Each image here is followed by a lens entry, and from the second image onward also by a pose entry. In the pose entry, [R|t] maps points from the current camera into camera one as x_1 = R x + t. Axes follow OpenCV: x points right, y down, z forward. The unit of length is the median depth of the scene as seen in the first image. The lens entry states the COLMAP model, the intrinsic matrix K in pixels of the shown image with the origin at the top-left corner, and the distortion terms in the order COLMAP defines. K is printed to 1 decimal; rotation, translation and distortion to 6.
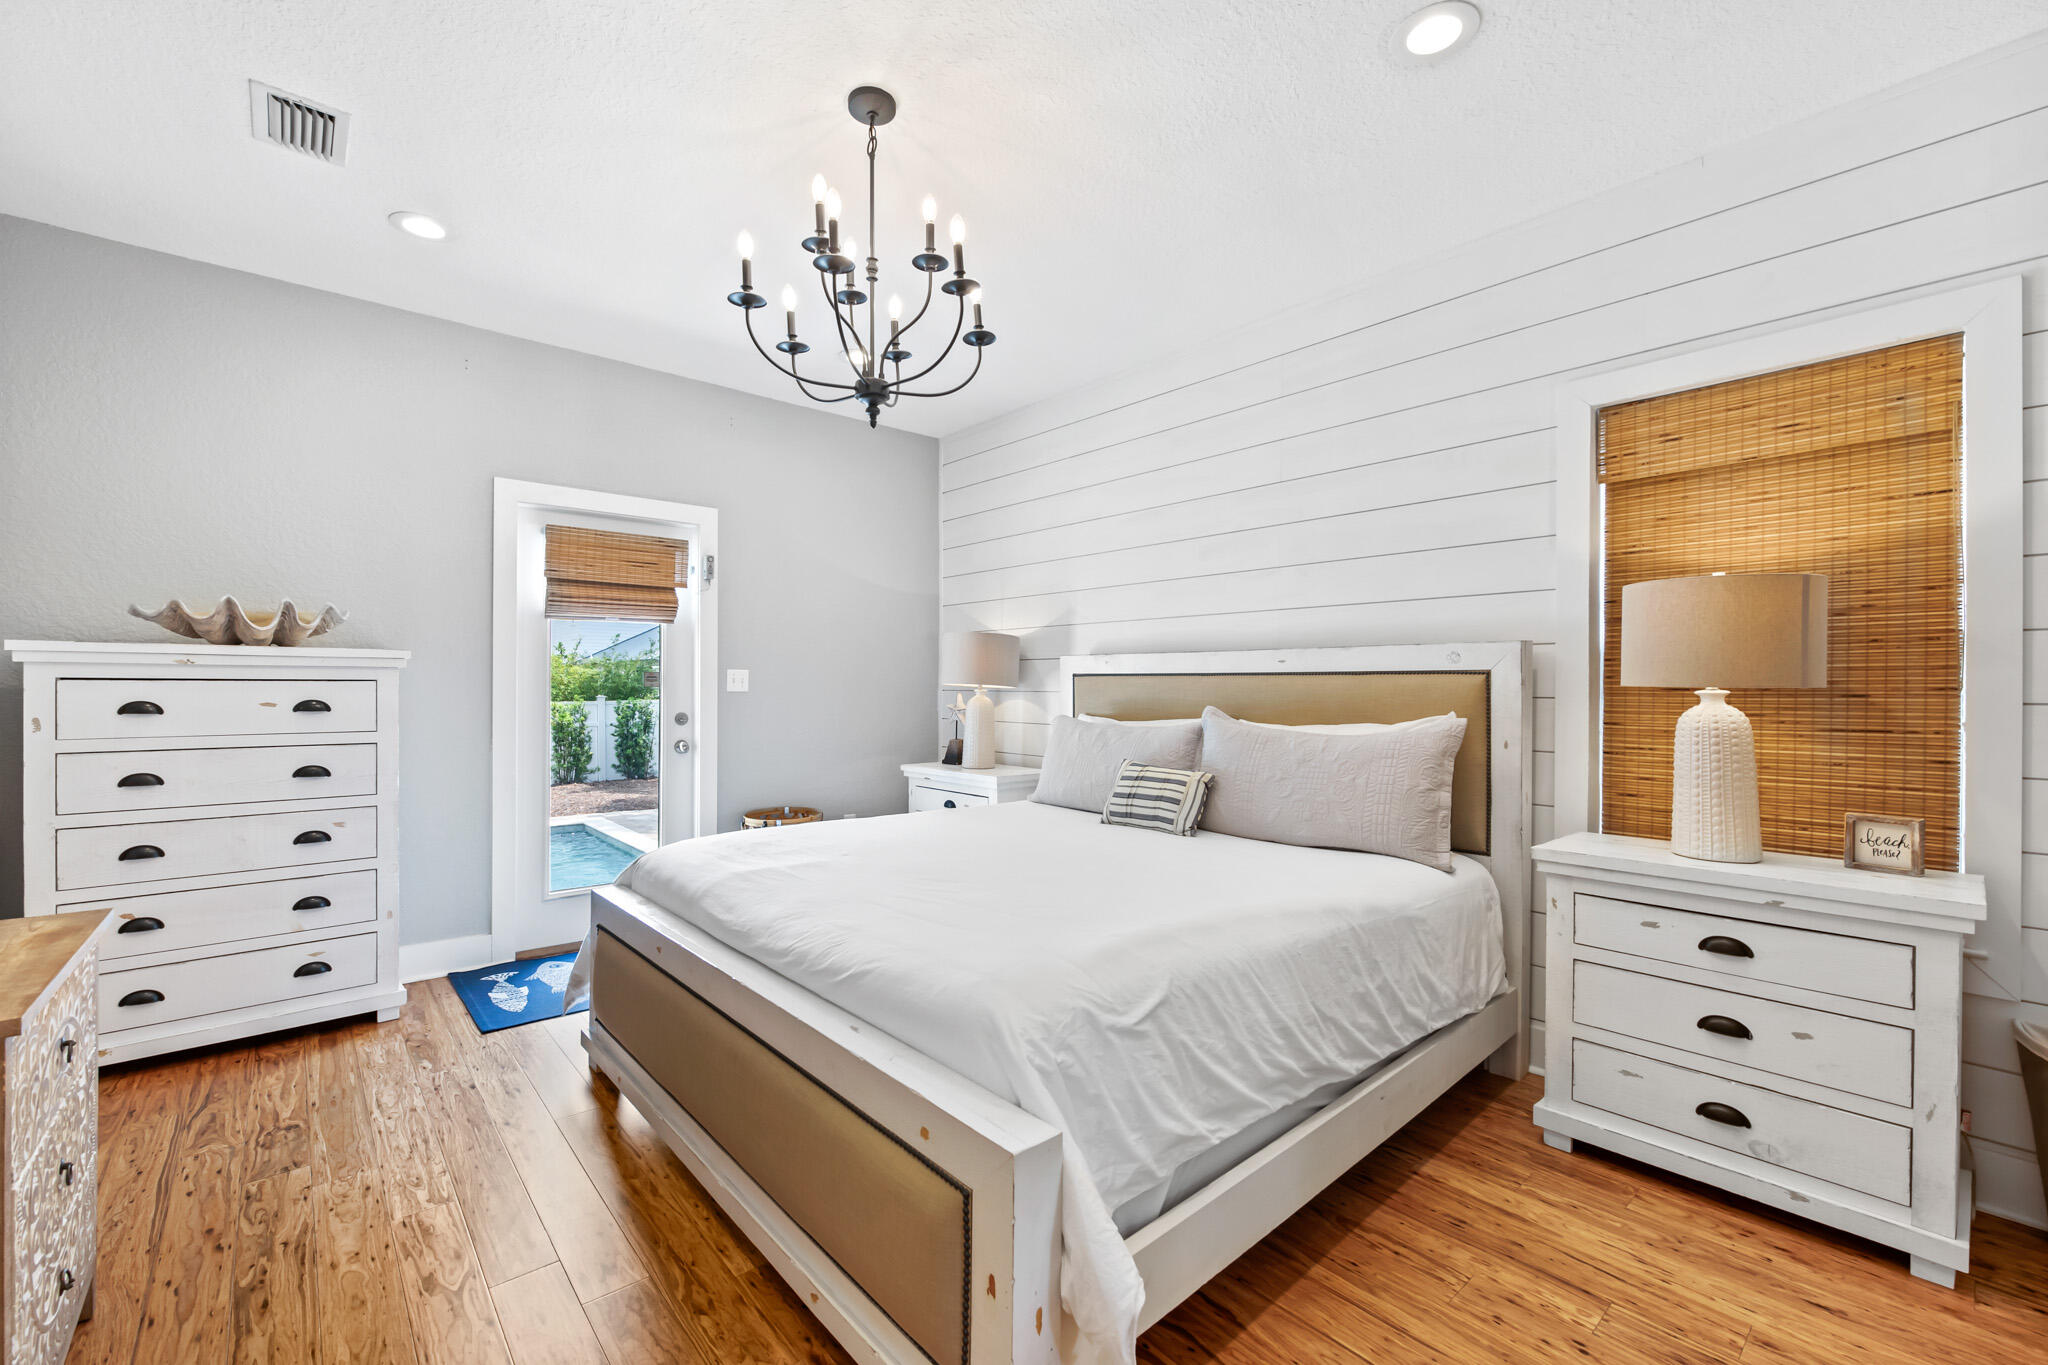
lens RADIAL K [[847.5, 0, 1006.4], [0, 847.5, 689.2], [0, 0, 1]] dist [0.004325, -0.000614]
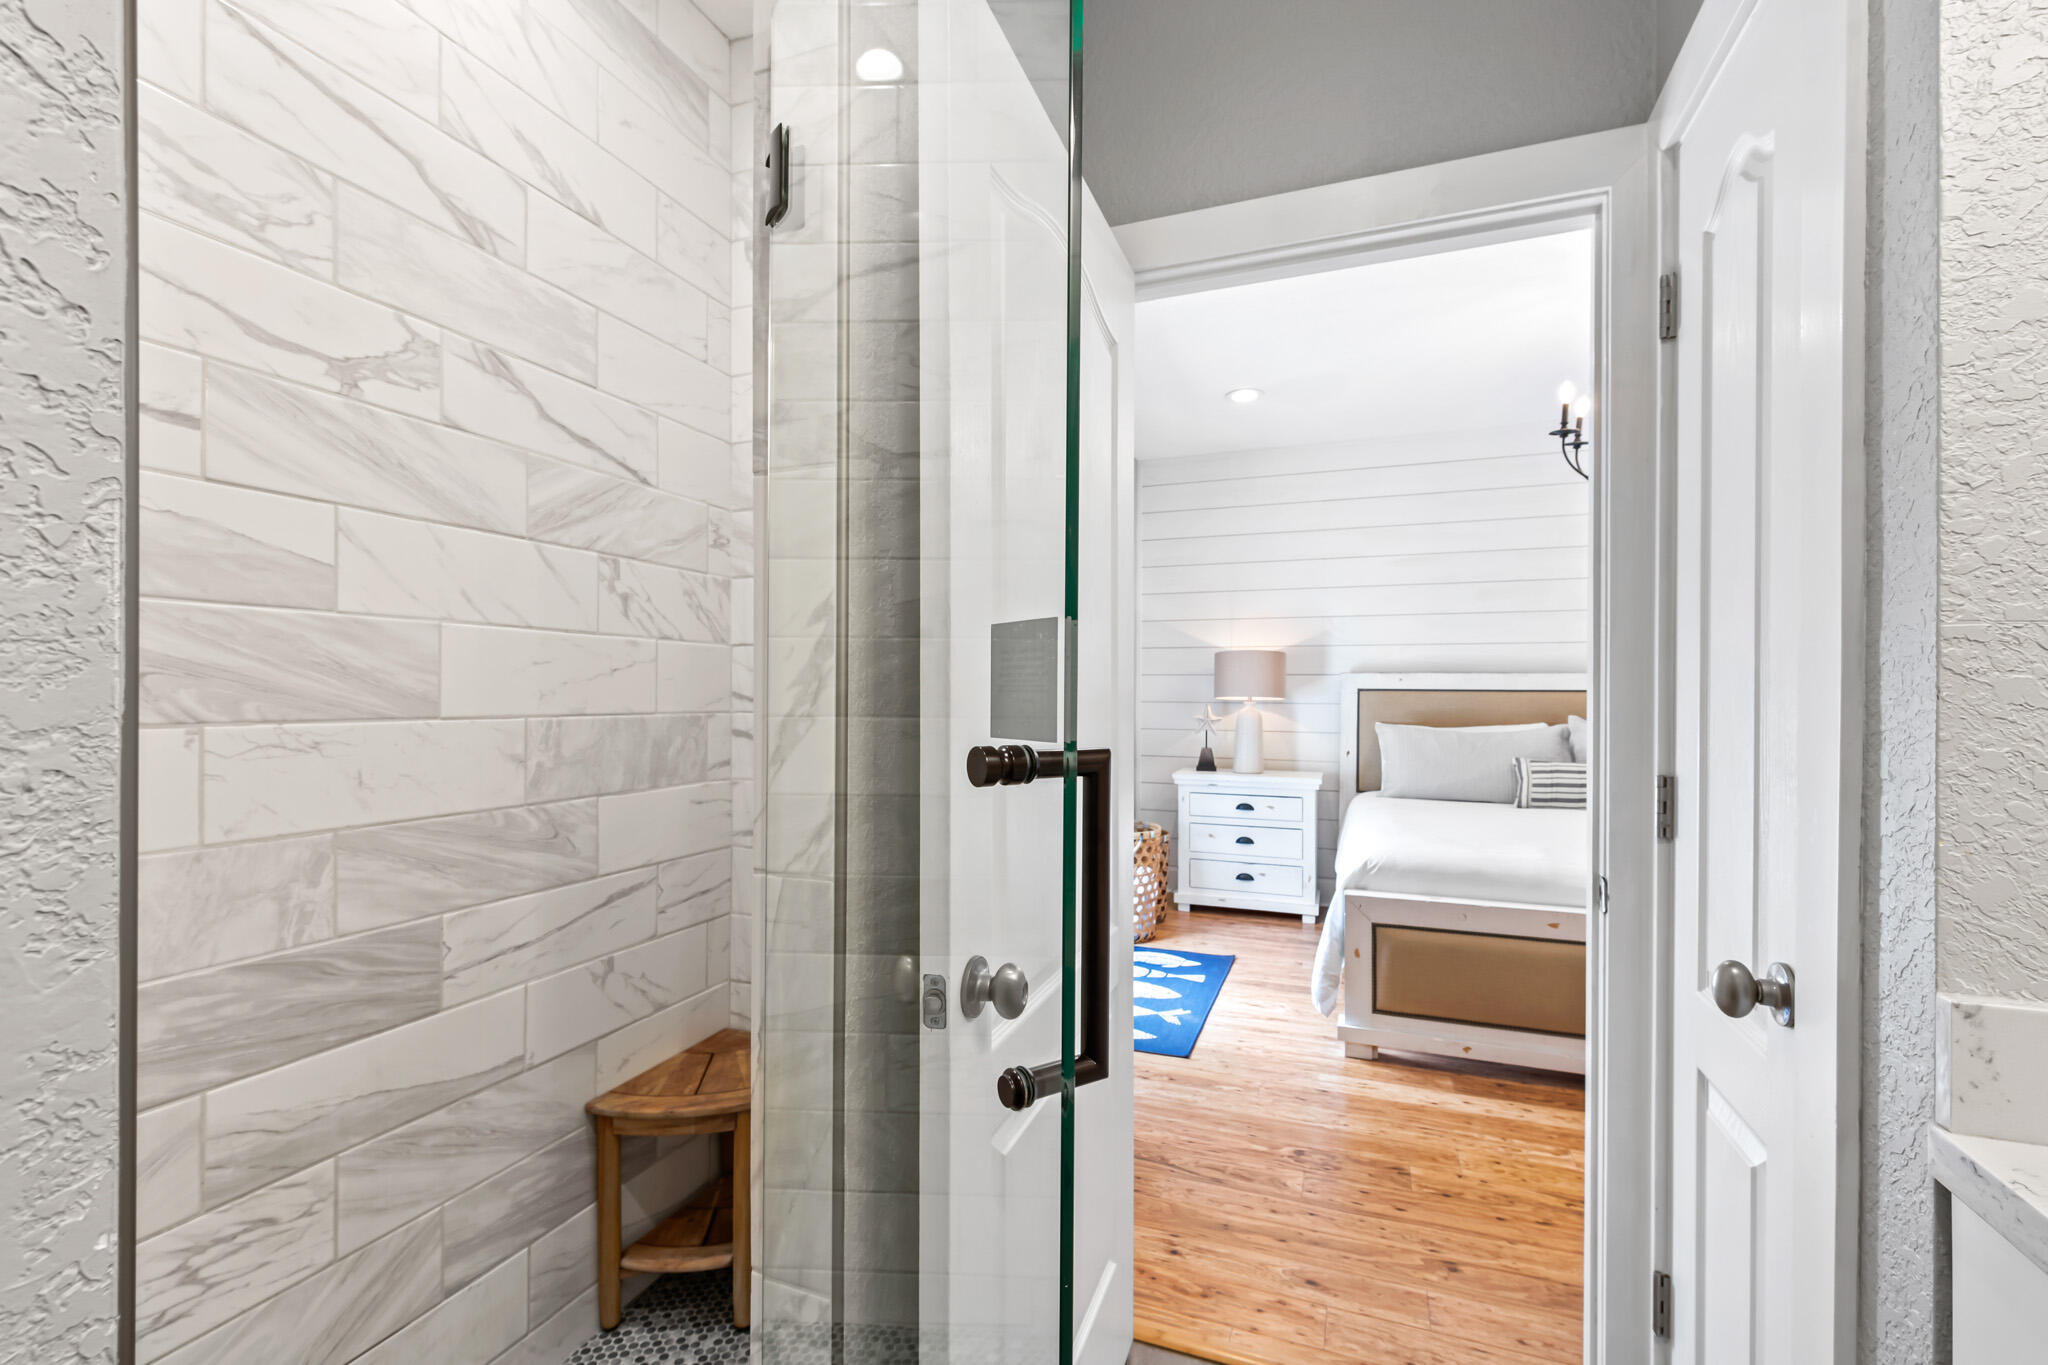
lens RADIAL K [[913.8, 0, 969.8], [0, 913.8, 696.3], [0, 0, 1]] dist [0.002523, -0.000744]
pose [[0.886250, -0.005772, 0.463171, -1.414395], [0.005332, 0.999983, 0.002260, -0.019339], [-0.463176, 0.000467, 0.886266, 0.194655]]
